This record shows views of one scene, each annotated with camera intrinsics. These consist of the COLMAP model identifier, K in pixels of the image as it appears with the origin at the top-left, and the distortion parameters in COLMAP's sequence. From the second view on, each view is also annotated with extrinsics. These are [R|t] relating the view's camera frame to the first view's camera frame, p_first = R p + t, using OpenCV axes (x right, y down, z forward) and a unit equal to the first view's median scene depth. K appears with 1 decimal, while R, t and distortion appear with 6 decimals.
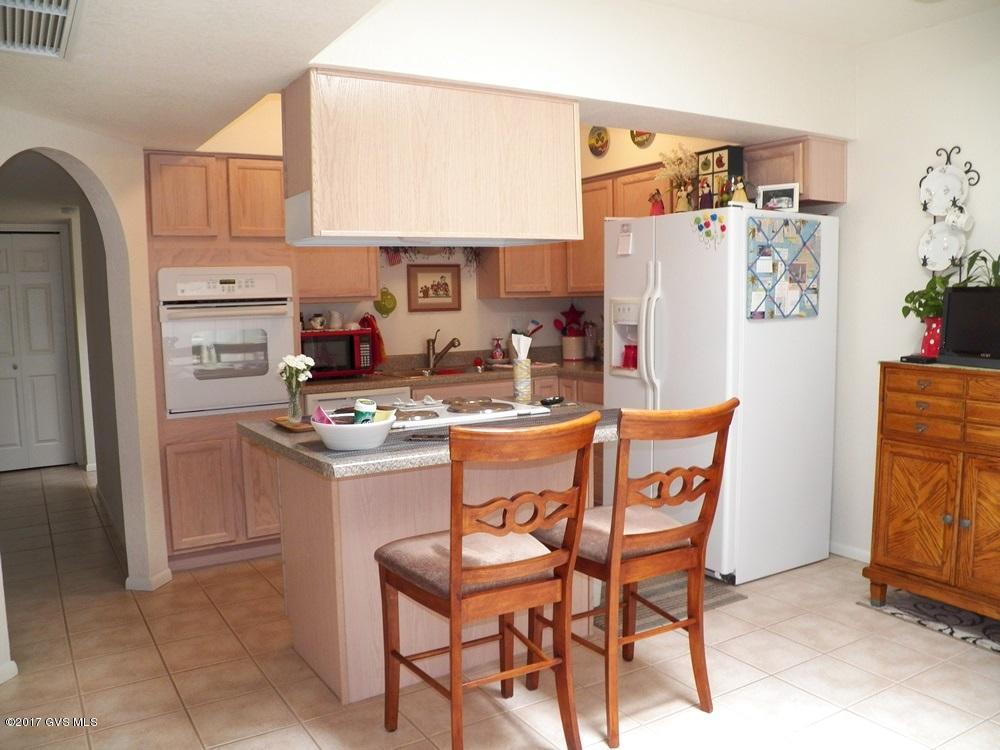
lens RADIAL K [[818.8, 0, 498.6], [0, 818.8, 376.1], [0, 0, 1]] dist [-0.096031, -0.004047]
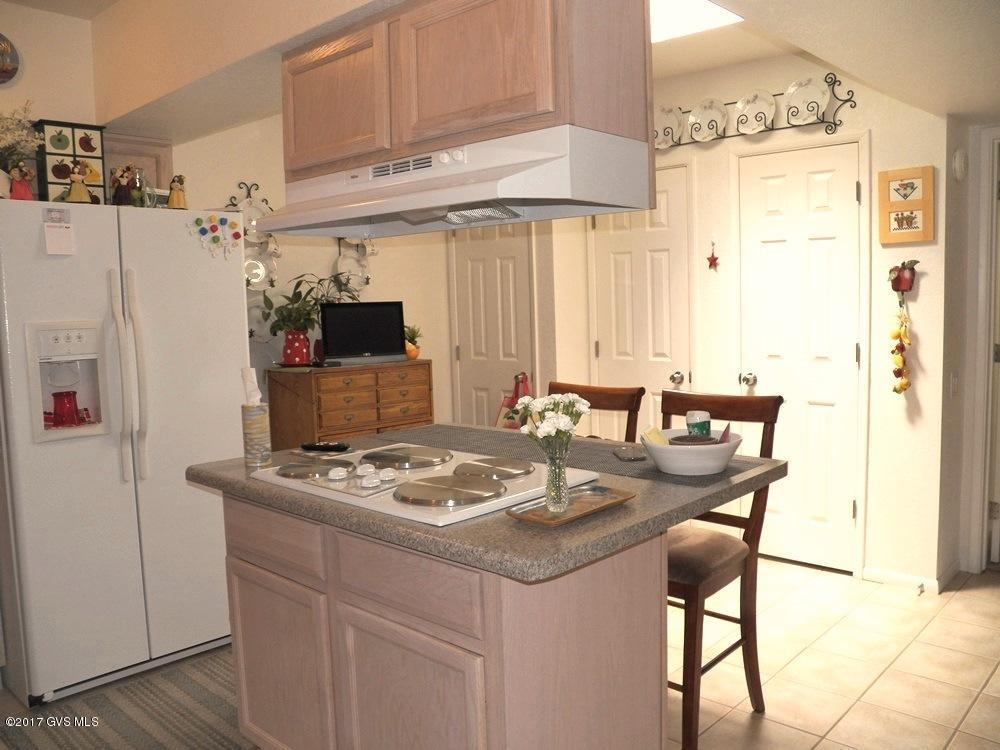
lens RADIAL K [[818.8, 0, 500.1], [0, 818.8, 375.7], [0, 0, 1]] dist [-0.096031, -0.004047]
pose [[-0.267435, -0.060777, 0.961657, -0.633154], [0.122242, 0.987805, 0.096425, -0.079938], [-0.955790, 0.143342, -0.256744, 0.946298]]
